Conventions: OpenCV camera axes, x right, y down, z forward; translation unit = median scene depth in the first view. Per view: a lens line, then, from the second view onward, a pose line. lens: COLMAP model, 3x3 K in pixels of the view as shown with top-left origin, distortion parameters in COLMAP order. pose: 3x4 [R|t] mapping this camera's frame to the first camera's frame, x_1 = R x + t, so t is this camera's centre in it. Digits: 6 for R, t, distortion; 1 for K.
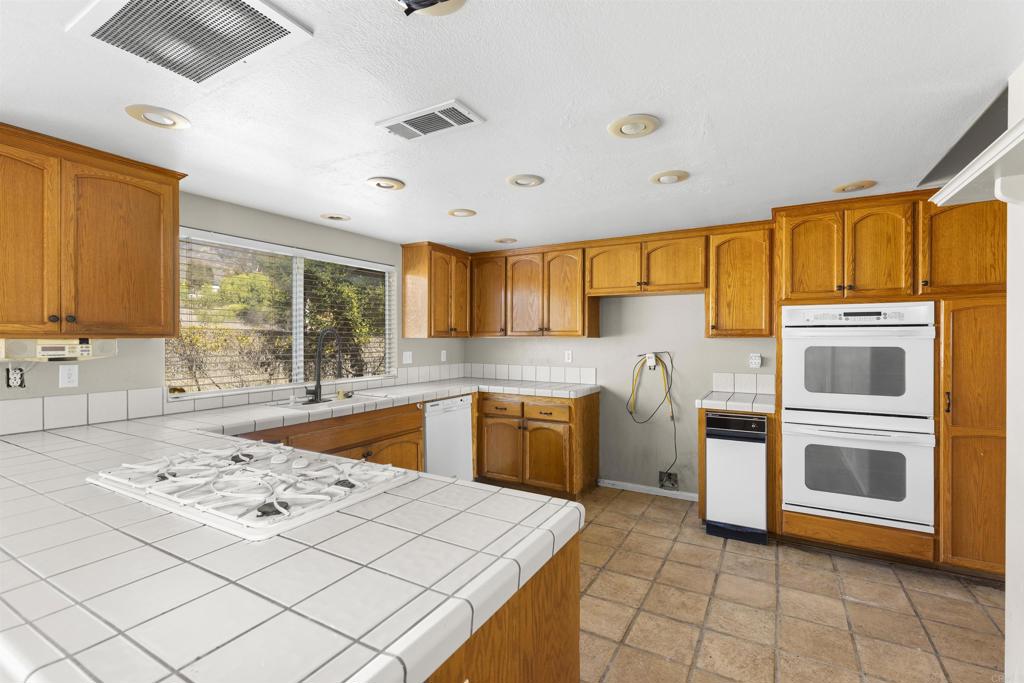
lens RADIAL K [[460.2, 0, 510.9], [0, 460.2, 341.2], [0, 0, 1]] dist [0.007879, -0.002026]
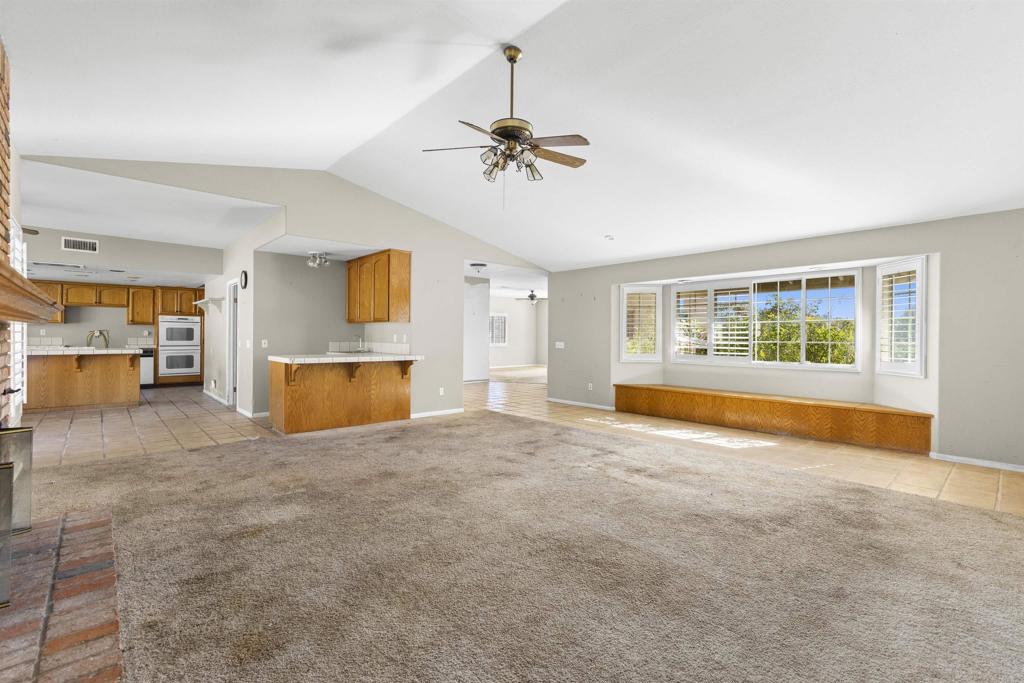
lens RADIAL K [[460.2, 0, 516.9], [0, 460.2, 336.2], [0, 0, 1]] dist [0.007879, -0.002026]
pose [[0.308264, 0.000929, 0.951300, -1.719979], [-0.001595, 0.999999, -0.000459, 0.068508], [-0.951299, -0.001375, 0.308265, -2.390196]]
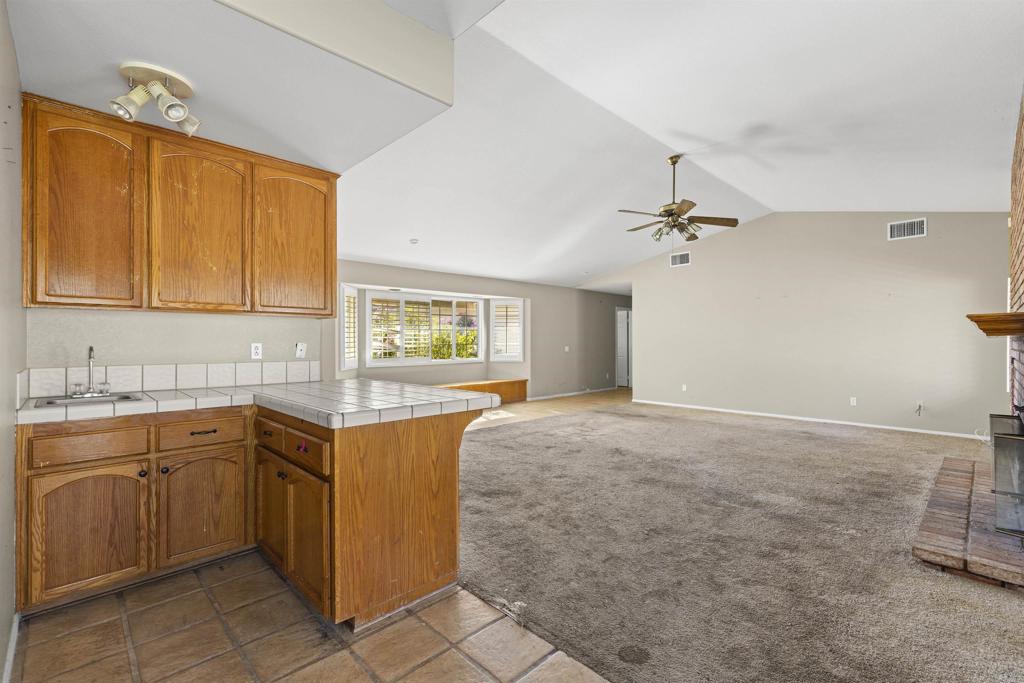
lens RADIAL K [[460.2, 0, 520.6], [0, 460.2, 342.0], [0, 0, 1]] dist [0.007879, -0.002026]
pose [[-0.964361, 0.000360, 0.264590, -0.634674], [0.003020, 0.999949, 0.009646, 0.051322], [-0.264574, 0.010101, -0.964313, -0.359593]]
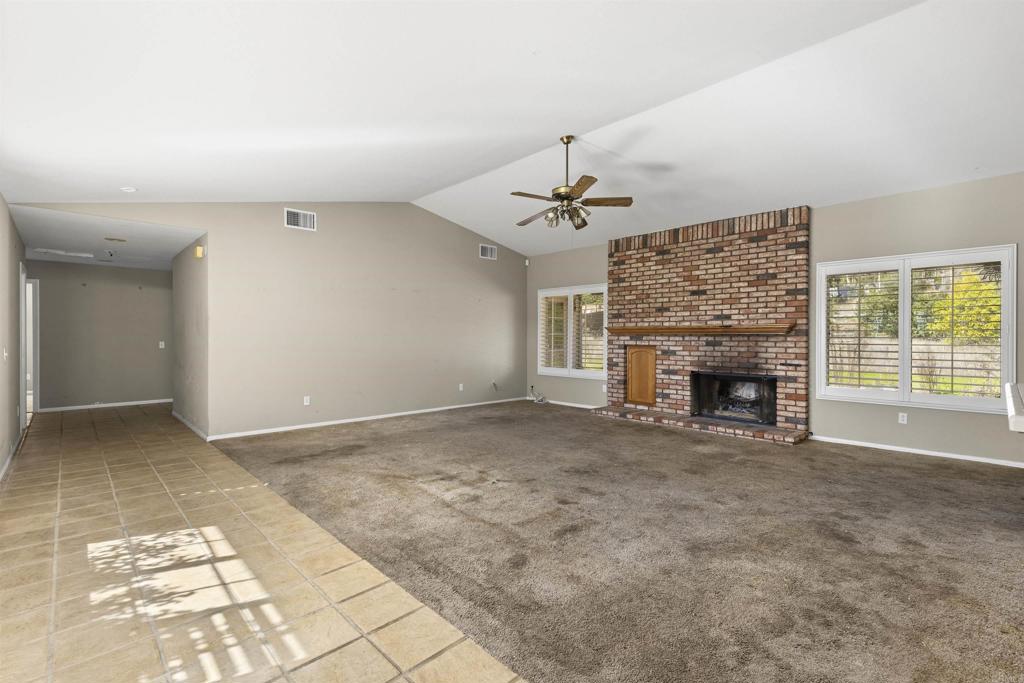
lens RADIAL K [[460.2, 0, 517.0], [0, 460.2, 336.4], [0, 0, 1]] dist [0.007879, -0.002026]
pose [[-0.273974, 0.000673, -0.961737, 0.748241], [-0.007606, 0.999967, 0.002866, 0.063011], [0.961707, 0.008100, -0.273960, -1.794362]]
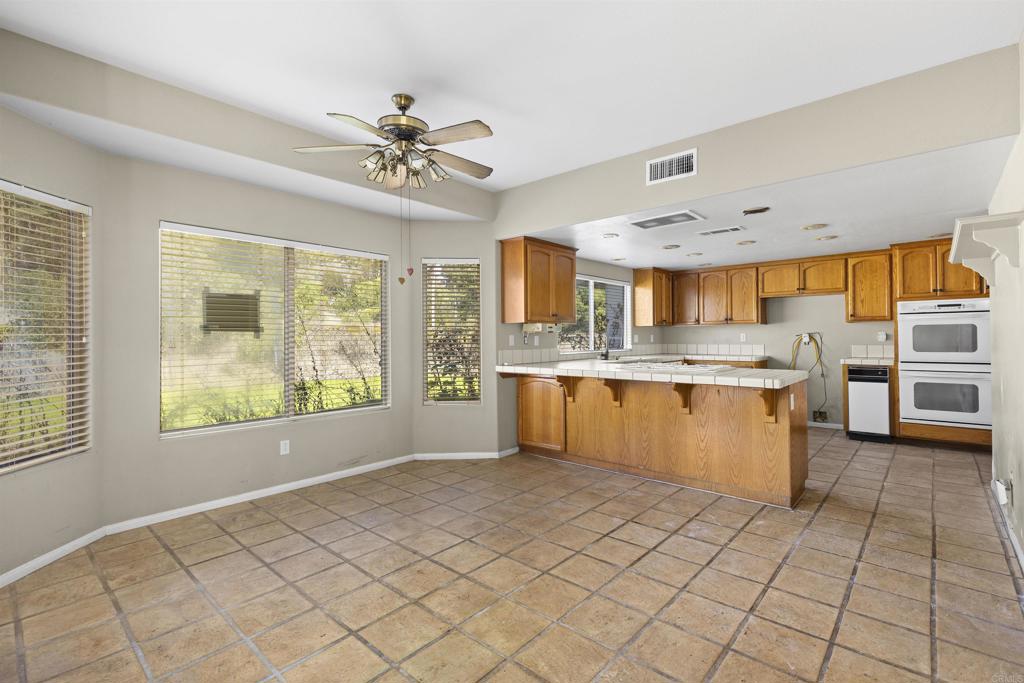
lens RADIAL K [[460.2, 0, 519.2], [0, 460.2, 333.5], [0, 0, 1]] dist [0.007879, -0.002026]
pose [[0.979066, -0.010696, -0.203261, -0.414991], [0.007987, 0.999868, -0.014144, 0.052011], [0.203386, 0.012225, 0.979022, -0.912646]]
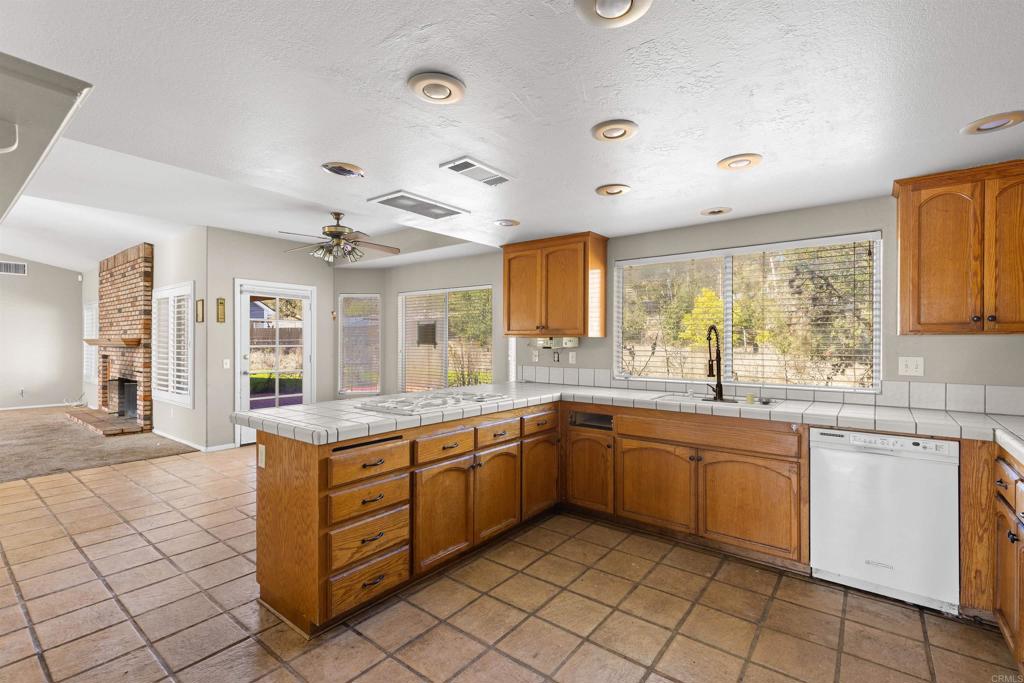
lens RADIAL K [[460.2, 0, 517.4], [0, 460.2, 339.7], [0, 0, 1]] dist [0.007879, -0.002026]
pose [[-0.135953, -0.009314, -0.990671, 0.657948], [-0.011723, 0.999901, -0.007792, 0.014387], [0.990646, 0.010555, -0.136049, 0.744710]]
